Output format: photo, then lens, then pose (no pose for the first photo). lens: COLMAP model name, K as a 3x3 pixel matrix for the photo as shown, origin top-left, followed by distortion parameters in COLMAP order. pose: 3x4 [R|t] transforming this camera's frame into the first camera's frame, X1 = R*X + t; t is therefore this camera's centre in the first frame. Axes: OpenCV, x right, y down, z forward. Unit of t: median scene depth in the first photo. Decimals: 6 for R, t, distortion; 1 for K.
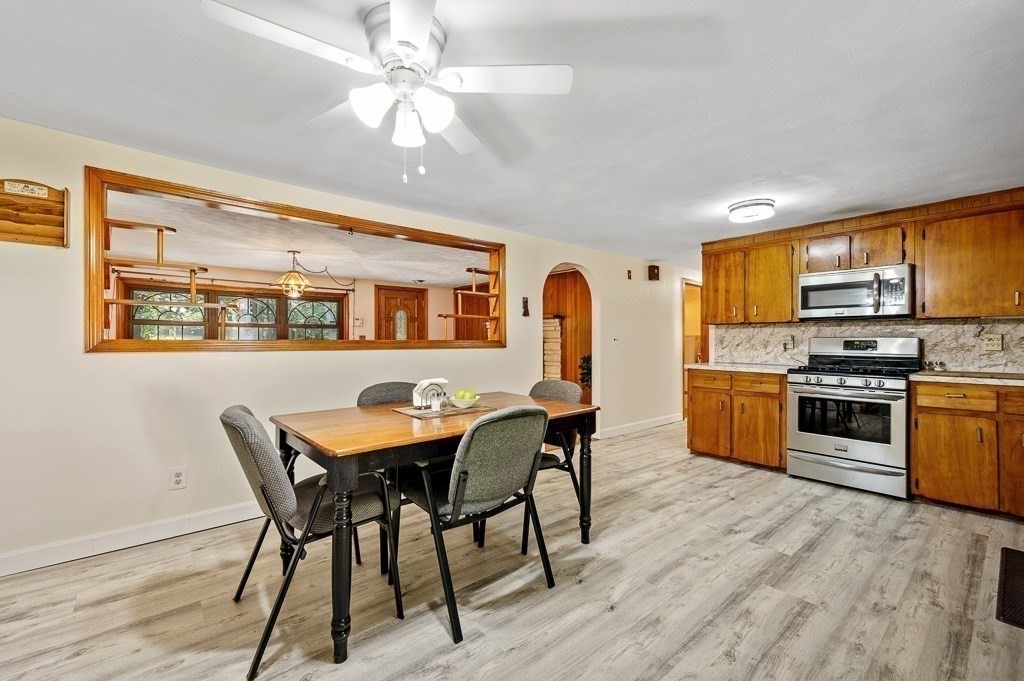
lens RADIAL K [[432.0, 0, 513.7], [0, 432.0, 340.1], [0, 0, 1]] dist [-0.001460, -0.000138]
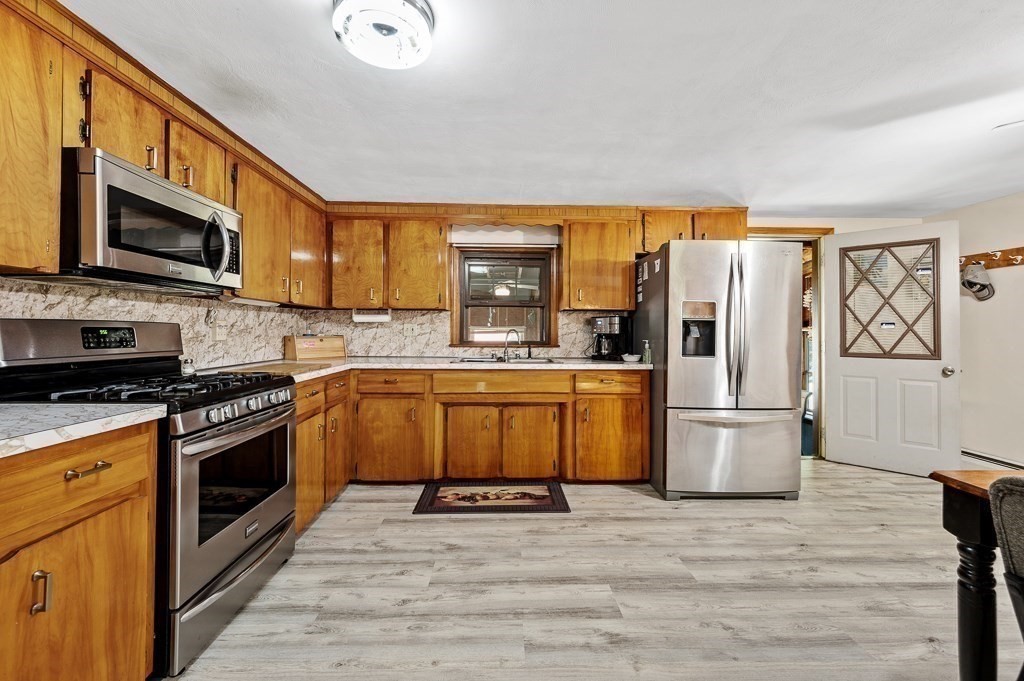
lens RADIAL K [[400.5, 0, 508.2], [0, 400.5, 329.8], [0, 0, 1]] dist [-0.001348, -0.000164]
pose [[-0.762676, -0.004532, 0.646764, 0.222350], [-0.007536, 0.999970, -0.001880, 0.000654], [-0.646736, -0.006308, -0.762688, 1.342105]]
